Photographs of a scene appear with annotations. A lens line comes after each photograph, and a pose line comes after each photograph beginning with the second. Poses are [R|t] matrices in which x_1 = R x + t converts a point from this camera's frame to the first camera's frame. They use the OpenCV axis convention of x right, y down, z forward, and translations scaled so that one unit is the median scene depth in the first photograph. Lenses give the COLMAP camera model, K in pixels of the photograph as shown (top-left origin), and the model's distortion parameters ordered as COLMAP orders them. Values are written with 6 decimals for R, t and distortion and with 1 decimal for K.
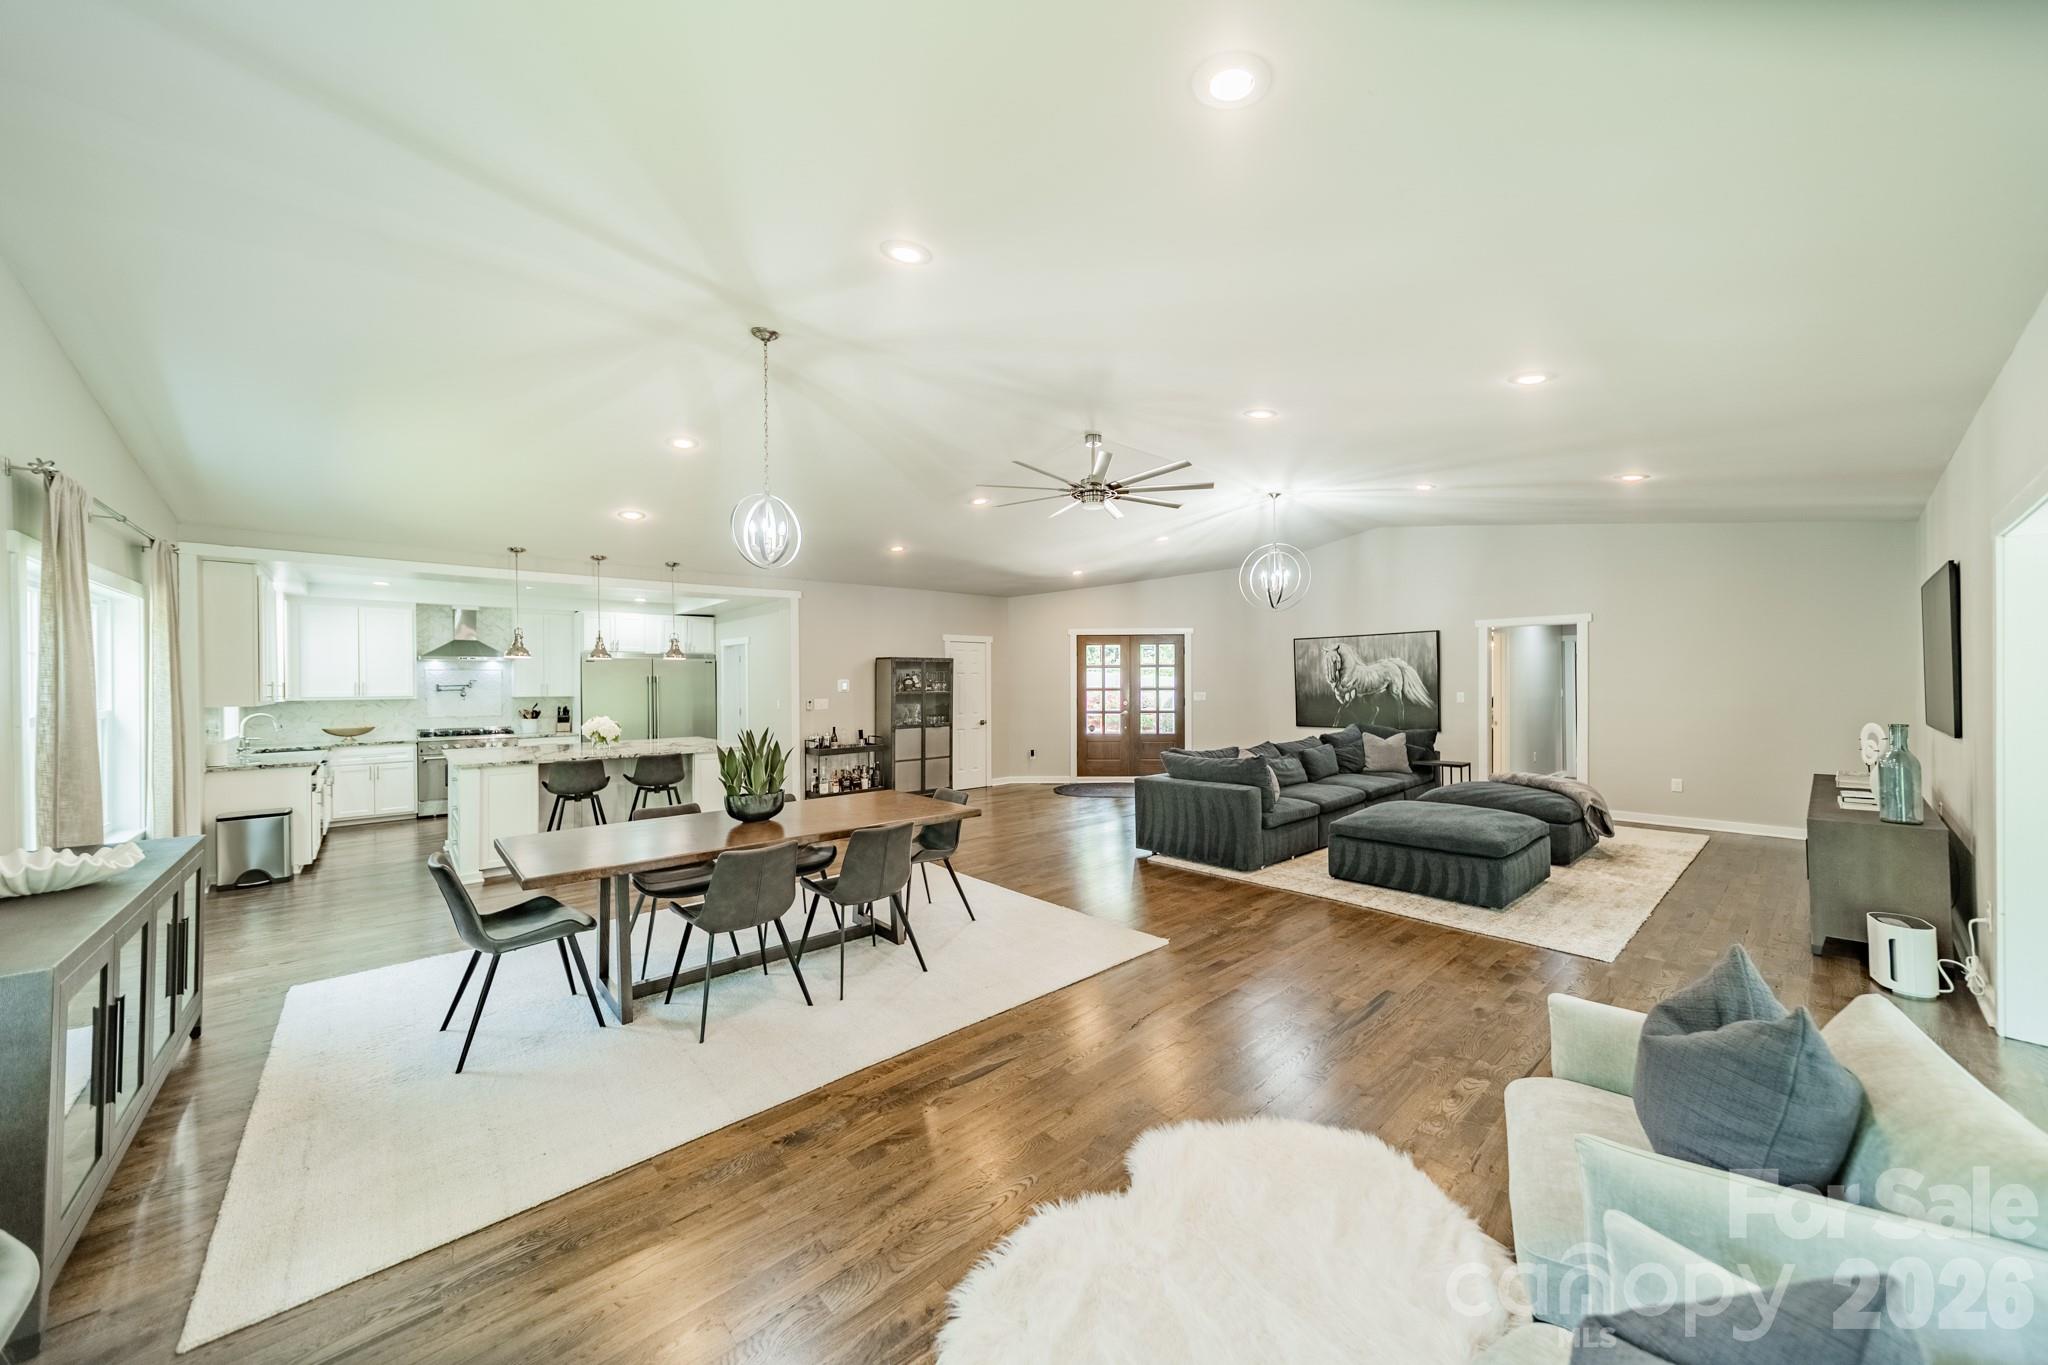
lens RADIAL K [[719.2, 0, 1025.0], [0, 719.2, 679.8], [0, 0, 1]] dist [0.006654, 0.000271]
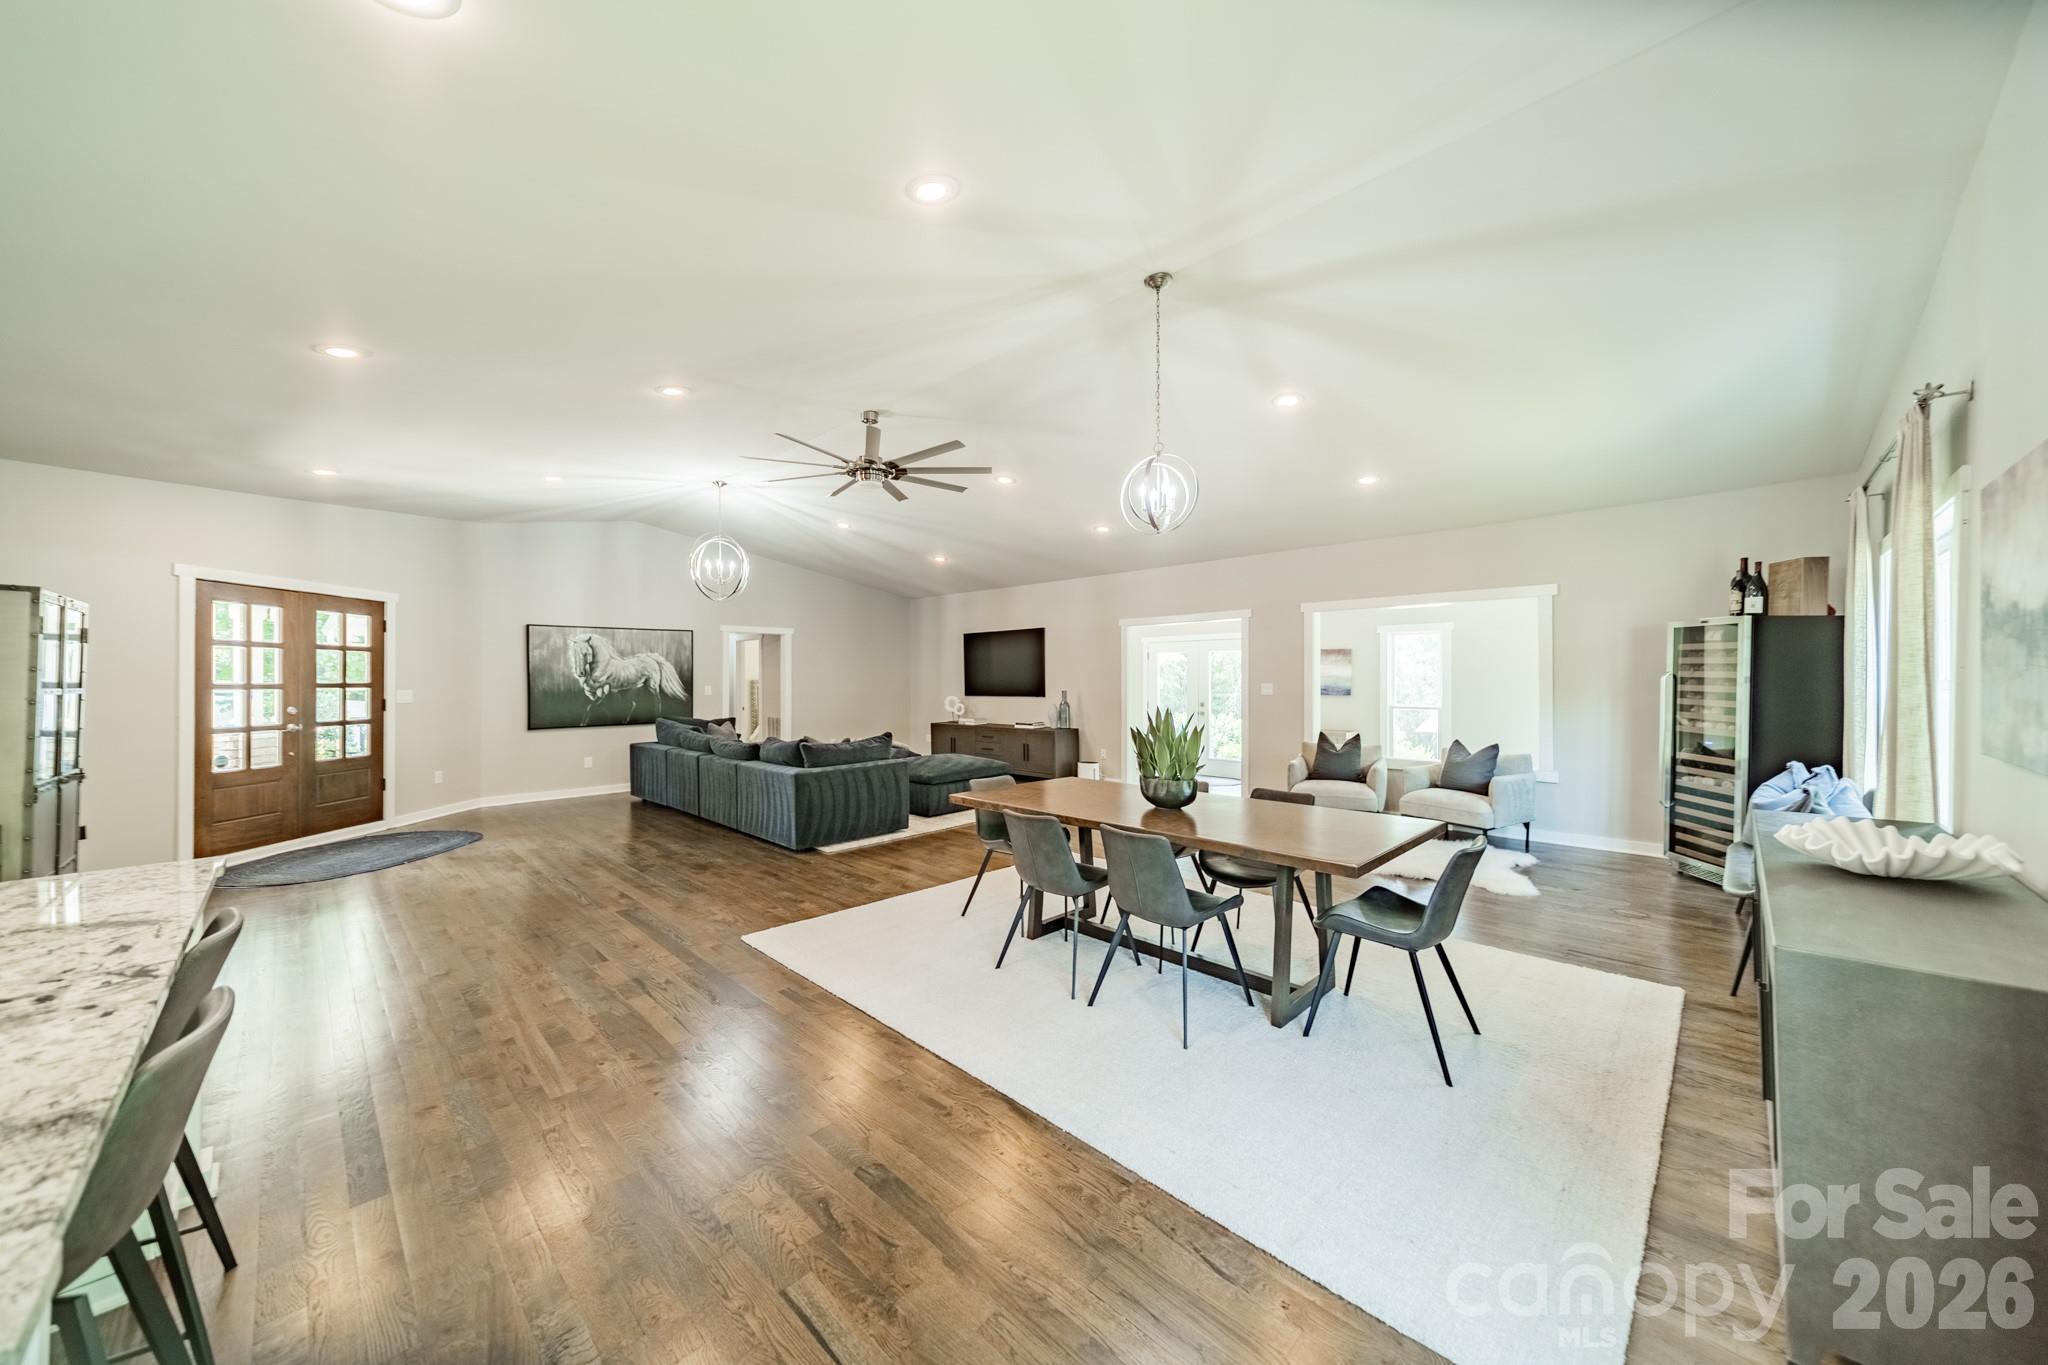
lens RADIAL K [[719.2, 0, 1034.5], [0, 719.2, 682.0], [0, 0, 1]] dist [0.006654, 0.000271]
pose [[-0.075395, 0.004494, 0.997144, -0.560575], [0.004229, 0.999982, -0.004187, 0.017525], [-0.997145, 0.003901, -0.075412, 0.542576]]
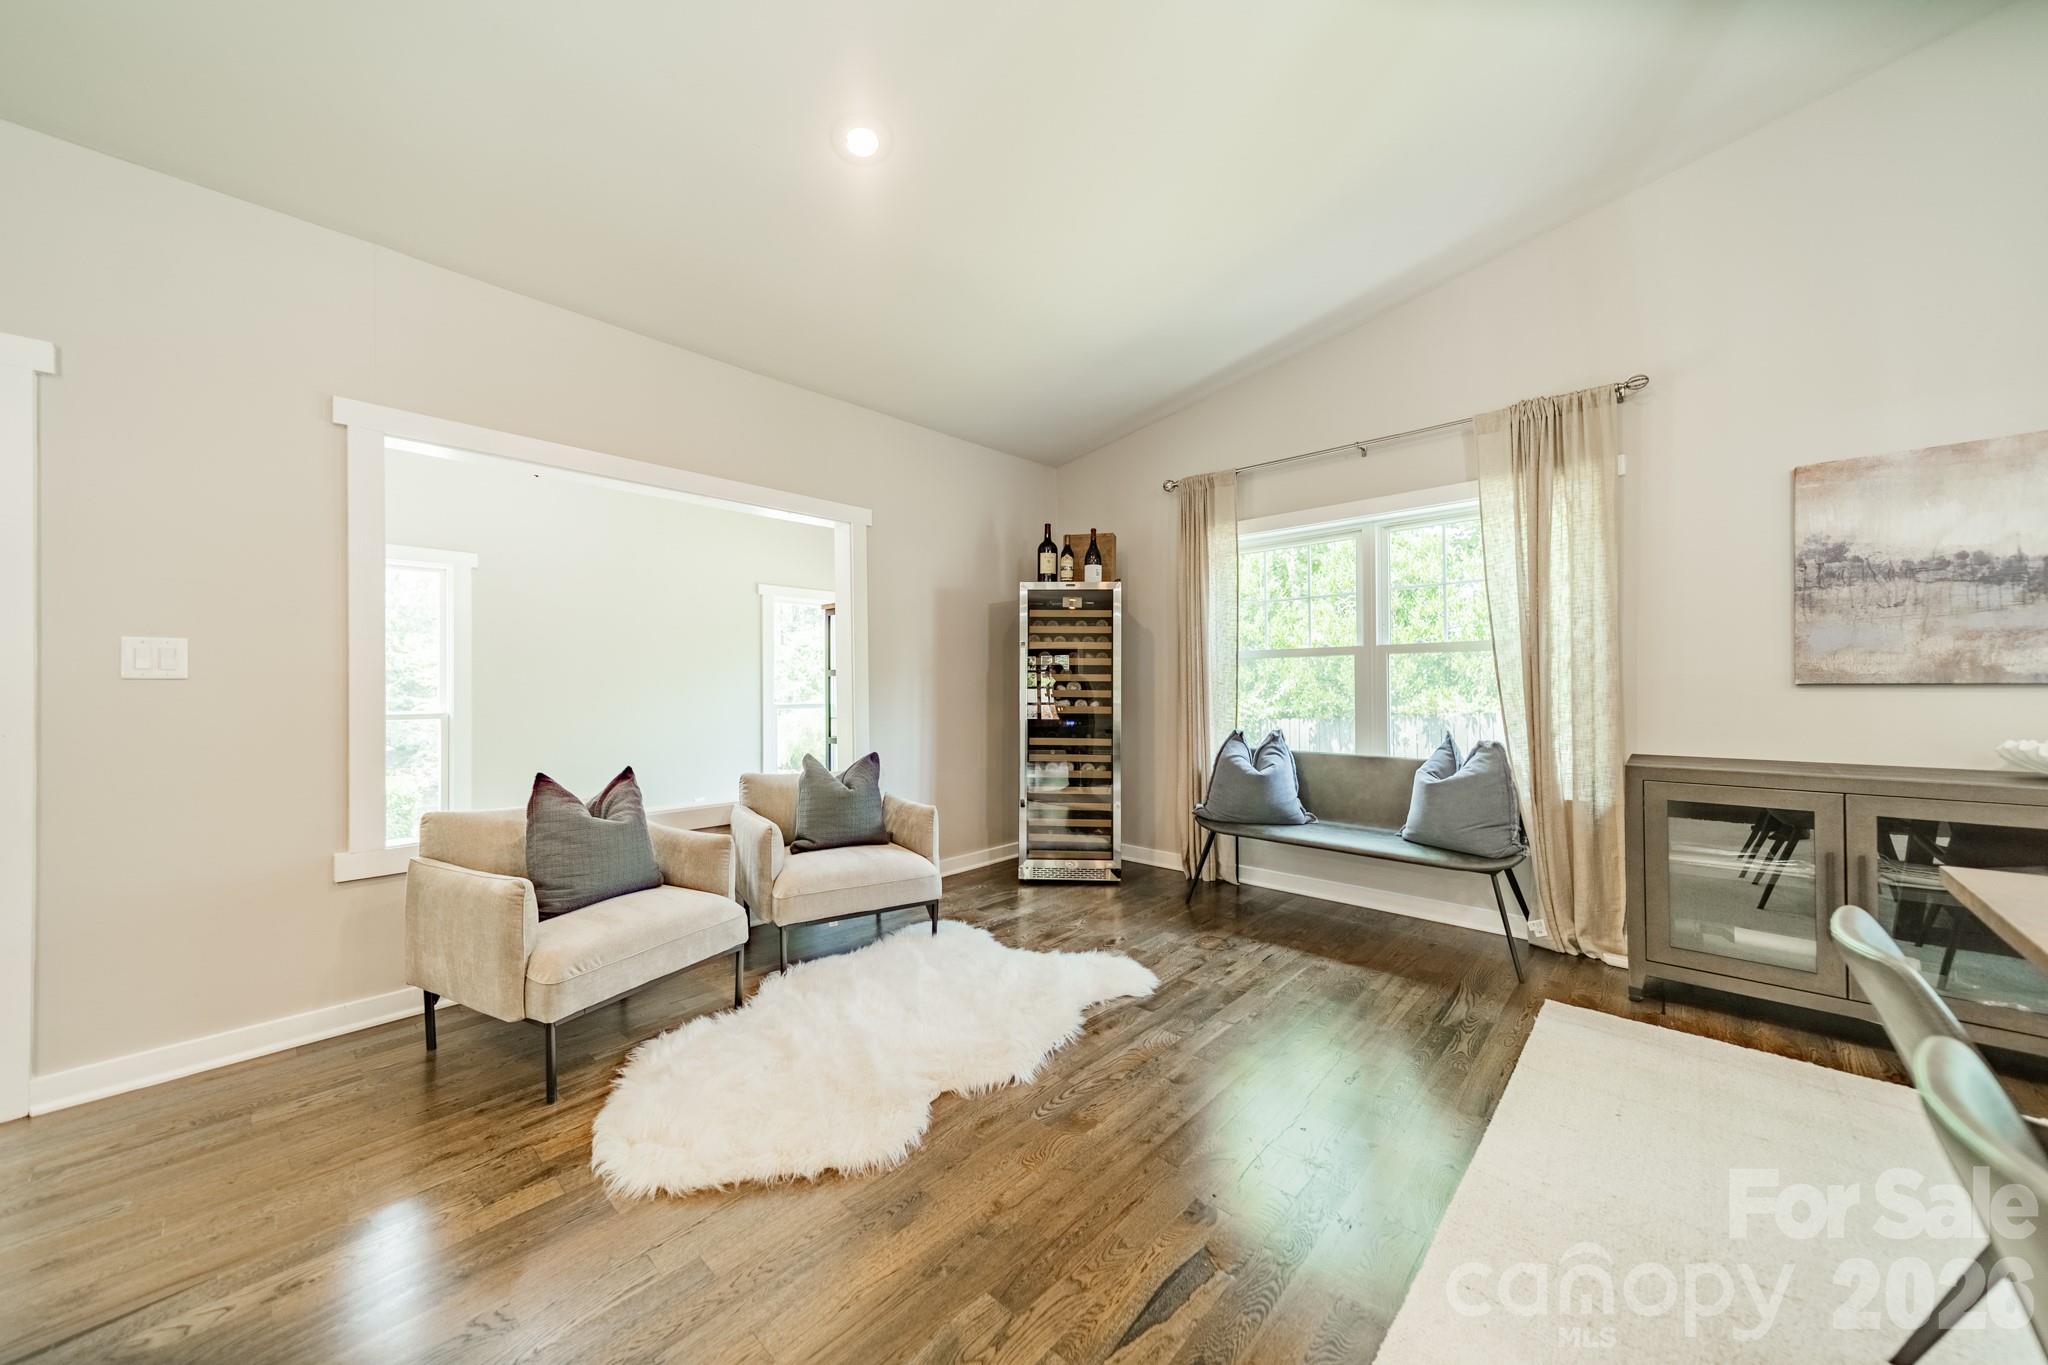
lens RADIAL K [[719.2, 0, 1024.6], [0, 719.2, 682.0], [0, 0, 1]] dist [0.006654, 0.000271]
pose [[-0.995131, 0.015035, -0.097408, 0.026479], [0.015813, 0.999849, -0.007217, 0.038561], [0.097284, -0.008722, -0.995218, 0.463330]]
